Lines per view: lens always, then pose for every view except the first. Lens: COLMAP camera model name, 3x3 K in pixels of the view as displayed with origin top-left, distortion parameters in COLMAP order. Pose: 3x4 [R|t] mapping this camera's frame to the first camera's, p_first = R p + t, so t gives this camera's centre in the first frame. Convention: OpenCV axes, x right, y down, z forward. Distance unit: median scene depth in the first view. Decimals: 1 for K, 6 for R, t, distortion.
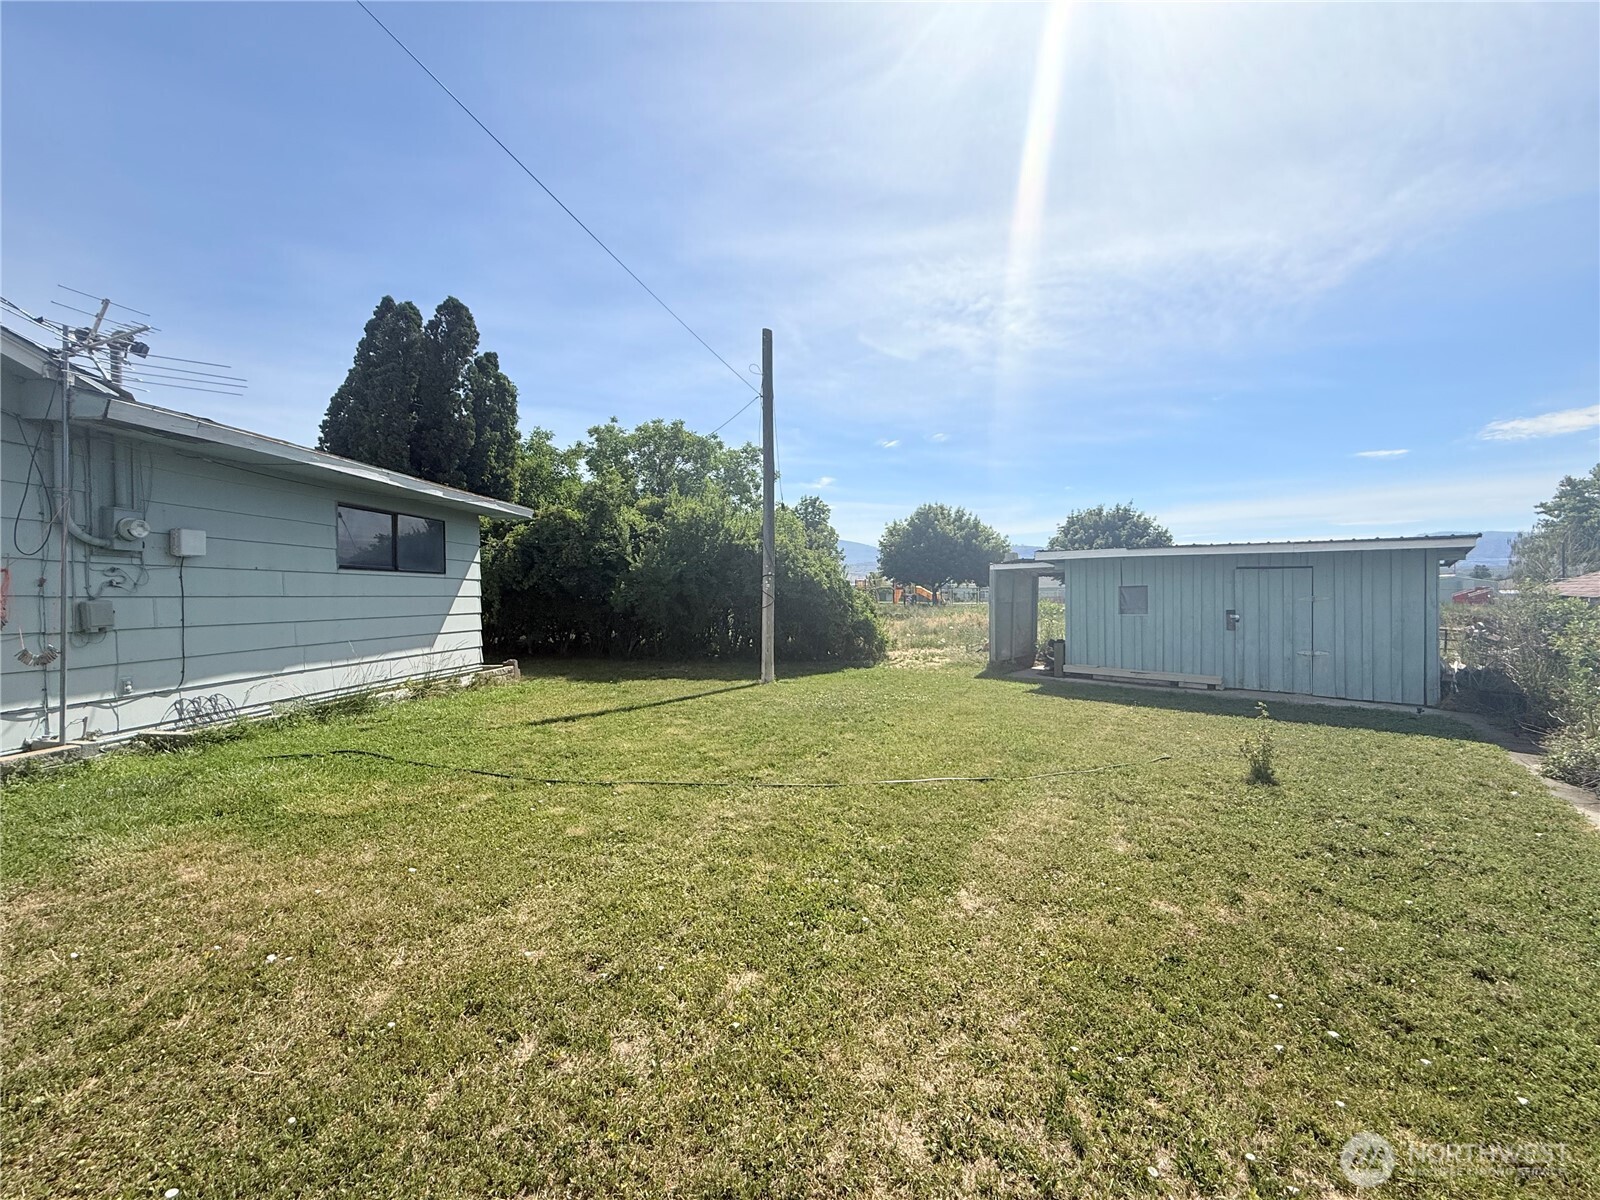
lens RADIAL K [[636.1, 0, 795.7], [0, 636.1, 598.6], [0, 0, 1]] dist [-0.001386, 0.000227]
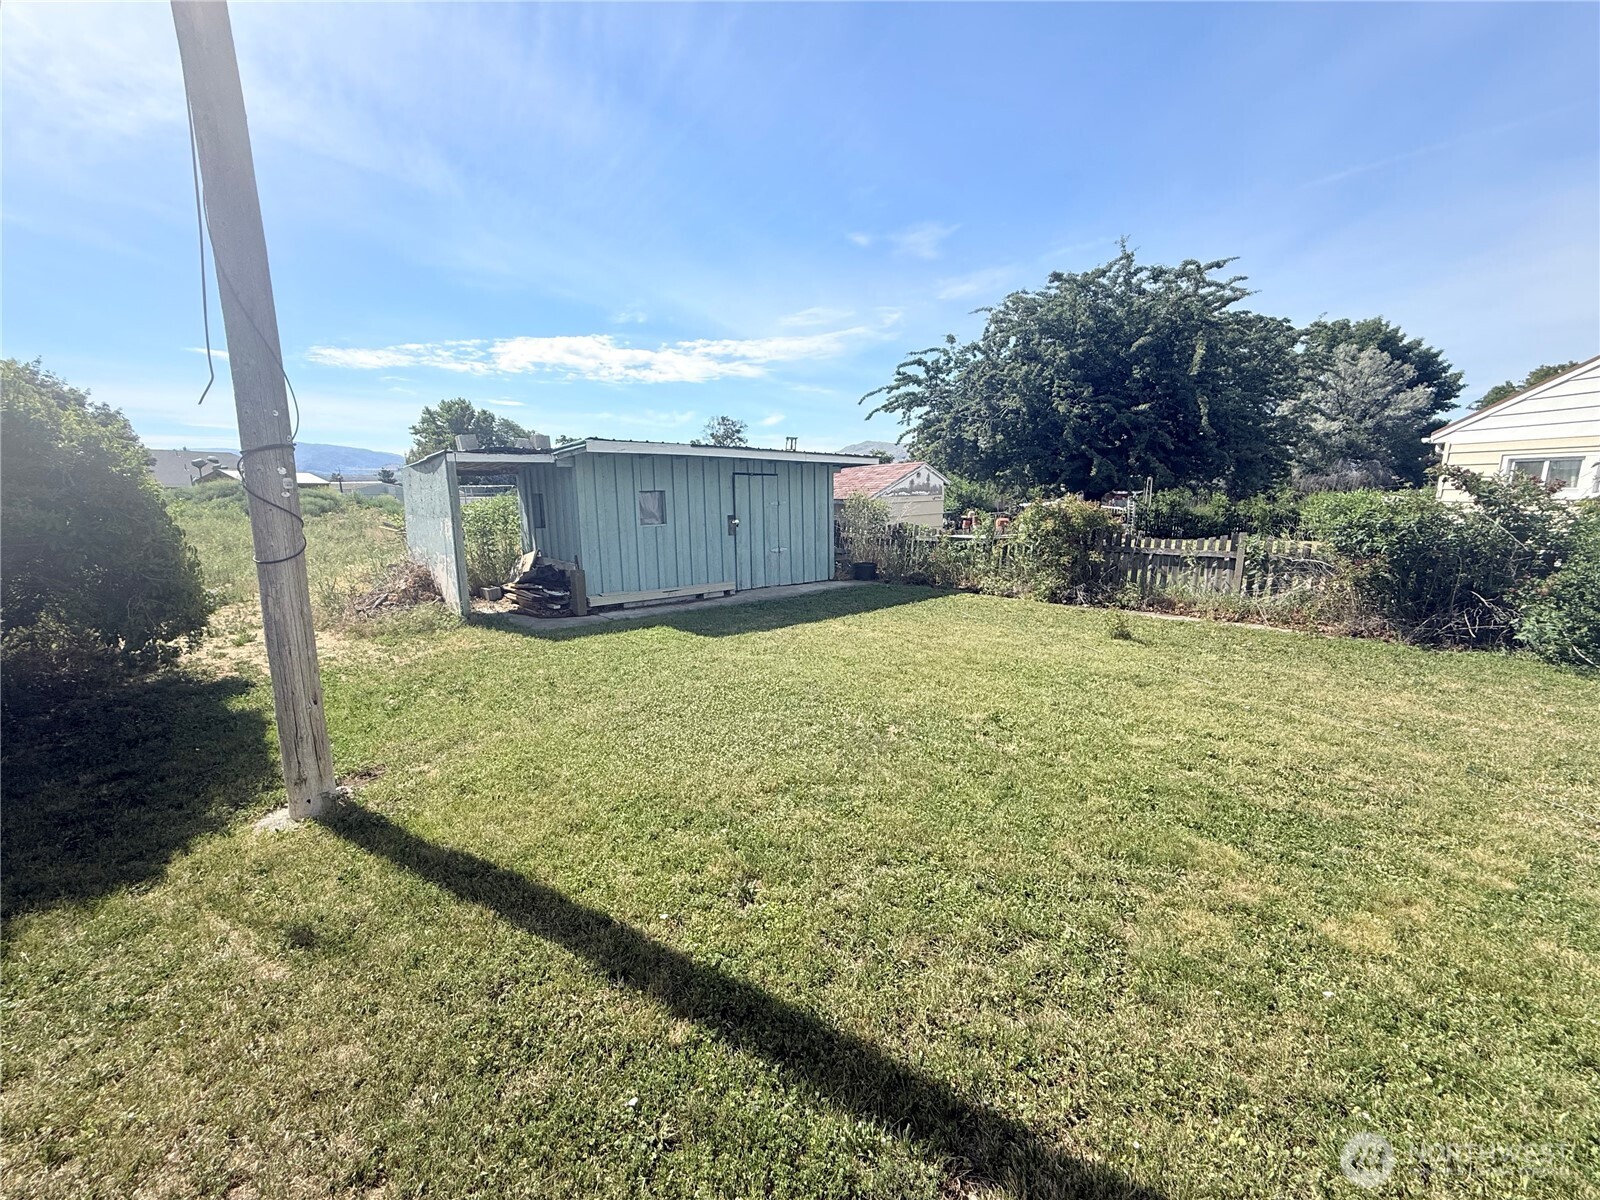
lens RADIAL K [[636.1, 0, 795.7], [0, 636.1, 598.6], [0, 0, 1]] dist [-0.001386, 0.000227]
pose [[0.082206, -0.158060, 0.984002, -0.048277], [0.011804, 0.987429, 0.157625, -0.001416], [-0.996545, -0.001342, 0.083038, 0.118645]]
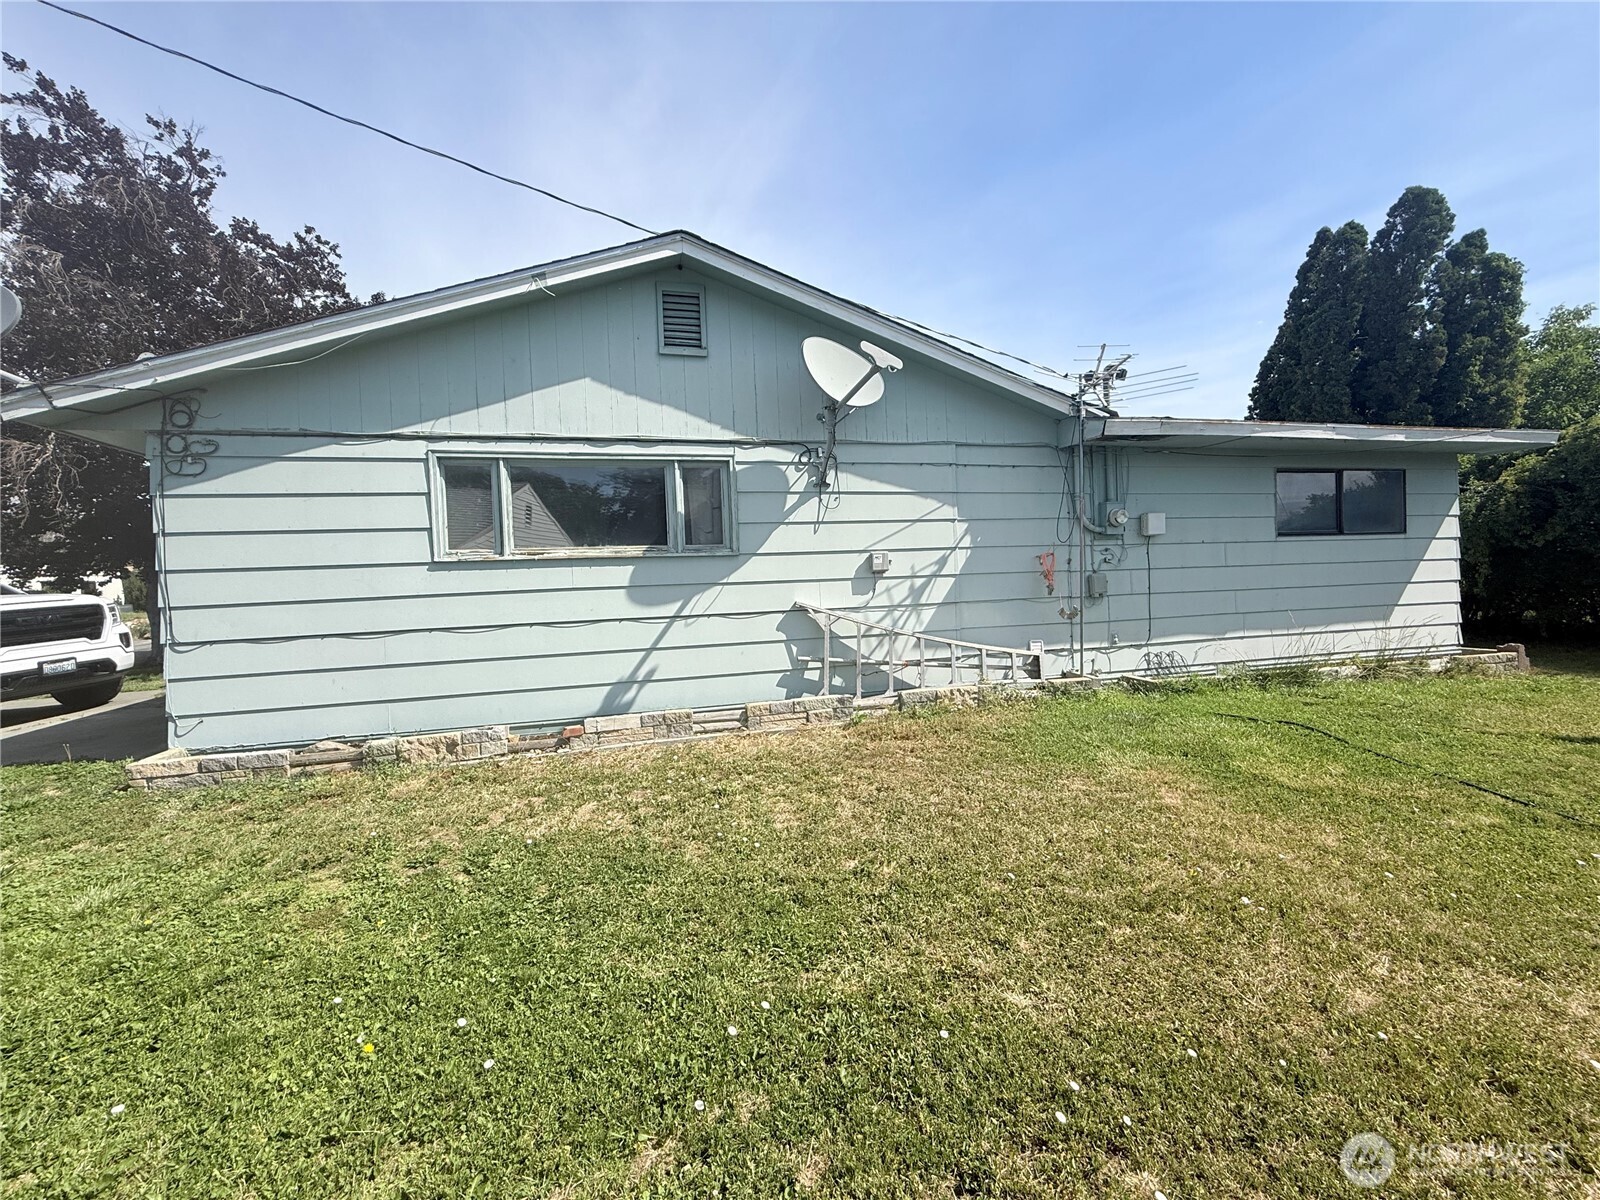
lens RADIAL K [[636.1, 0, 795.7], [0, 636.1, 598.6], [0, 0, 1]] dist [-0.001386, 0.000227]
pose [[0.308627, 0.024338, -0.950872, -0.013578], [0.025997, 0.999083, 0.034009, -0.005156], [0.950828, -0.035216, 0.307711, -0.023735]]
